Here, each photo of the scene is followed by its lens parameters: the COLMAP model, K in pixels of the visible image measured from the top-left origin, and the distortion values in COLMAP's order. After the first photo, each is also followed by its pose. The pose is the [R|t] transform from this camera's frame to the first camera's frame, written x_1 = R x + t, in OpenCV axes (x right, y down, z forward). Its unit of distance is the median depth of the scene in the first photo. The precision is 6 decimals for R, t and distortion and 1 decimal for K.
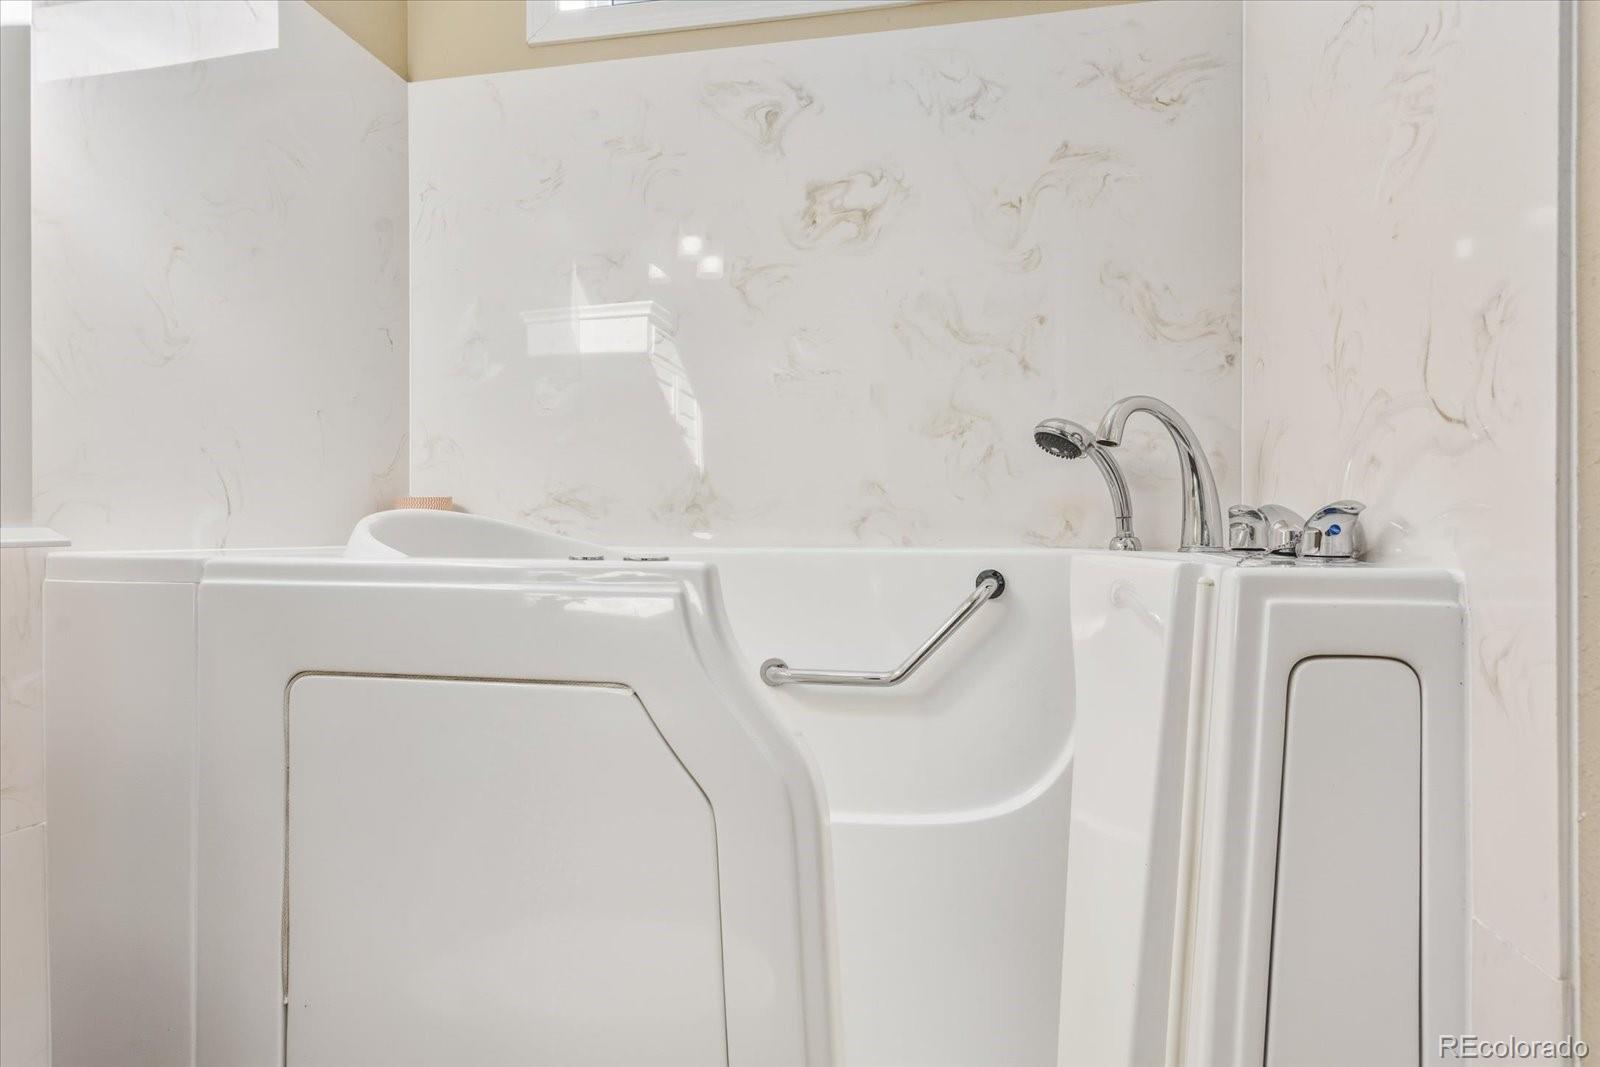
lens RADIAL K [[857.8, 0, 826.7], [0, 857.8, 535.0], [0, 0, 1]] dist [-0.004517, -0.000935]
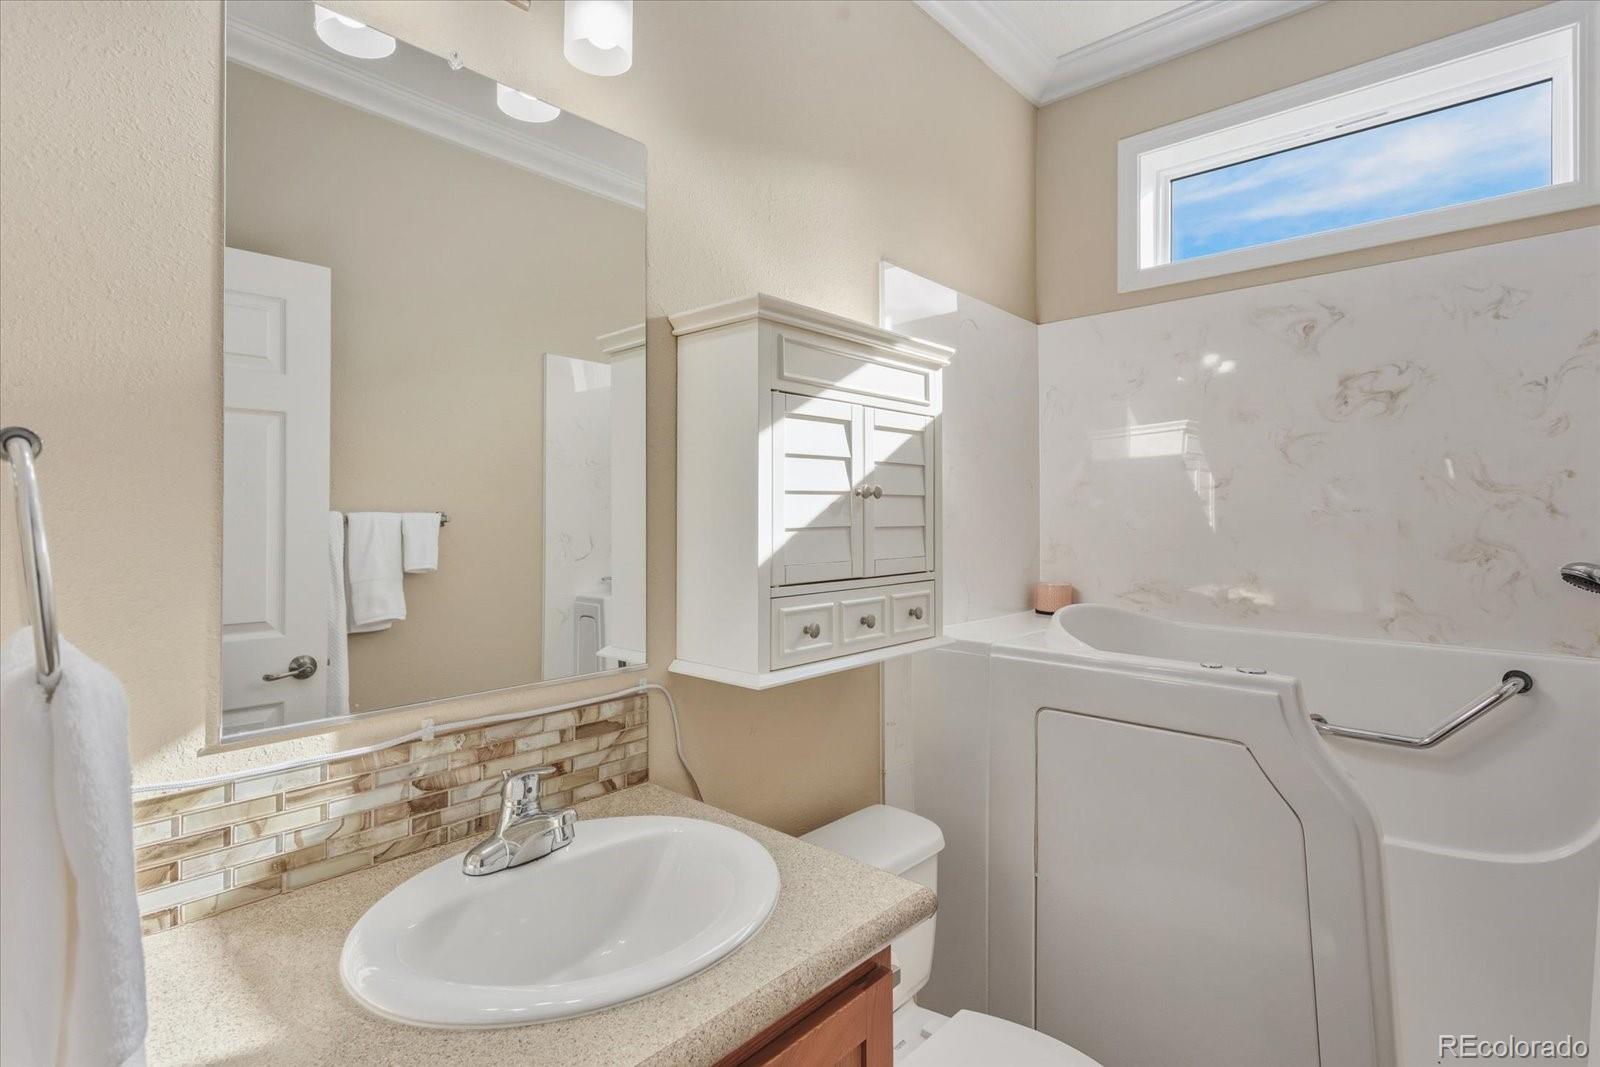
lens RADIAL K [[790.1, 0, 798.9], [0, 790.1, 502.7], [0, 0, 1]] dist [0.000686, -0.000144]
pose [[0.845885, -0.007671, -0.533310, -0.083849], [0.008575, 0.999963, -0.000783, -0.212776], [0.533297, -0.003910, 0.845919, -0.559783]]
